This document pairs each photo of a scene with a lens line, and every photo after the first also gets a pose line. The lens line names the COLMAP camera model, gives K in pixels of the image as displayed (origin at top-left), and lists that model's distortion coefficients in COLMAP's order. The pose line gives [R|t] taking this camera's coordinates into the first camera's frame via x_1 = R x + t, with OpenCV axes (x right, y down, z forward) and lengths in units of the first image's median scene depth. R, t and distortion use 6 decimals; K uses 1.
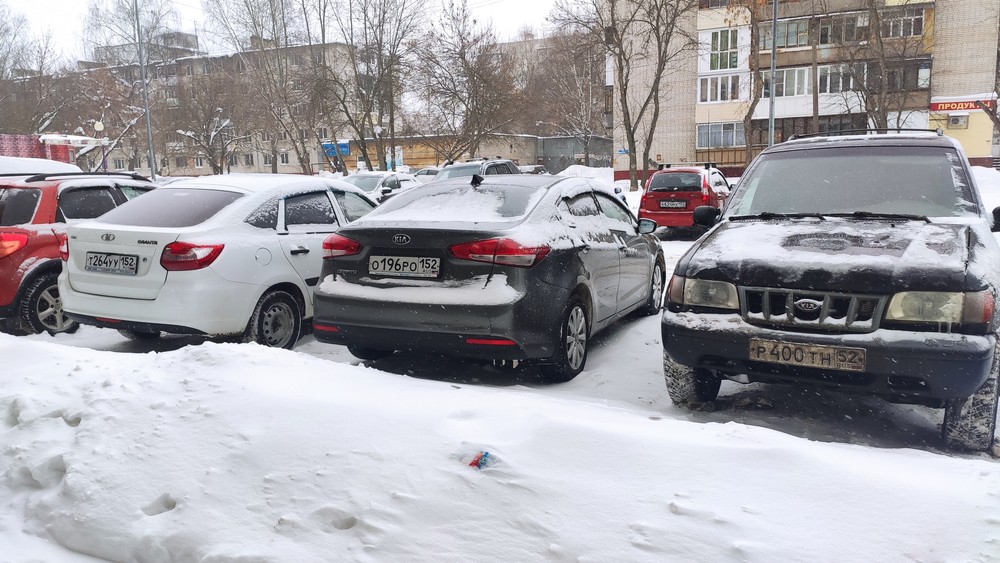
lens RADIAL K [[742.5, 0, 501.2], [0, 742.5, 278.1], [0, 0, 1]] dist [0.099682, -0.135350]
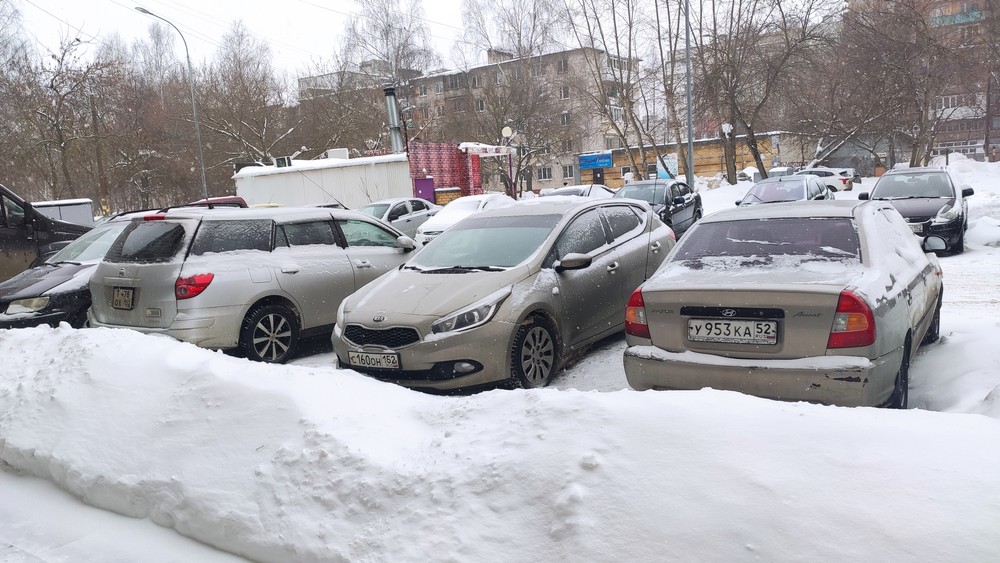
lens RADIAL K [[742.5, 0, 501.2], [0, 742.5, 278.1], [0, 0, 1]] dist [0.099682, -0.135350]
pose [[0.984422, -0.016797, -0.175020, -0.309241], [0.012857, 0.999638, -0.023622, -0.015260], [0.175354, 0.021004, 0.984281, 0.146587]]
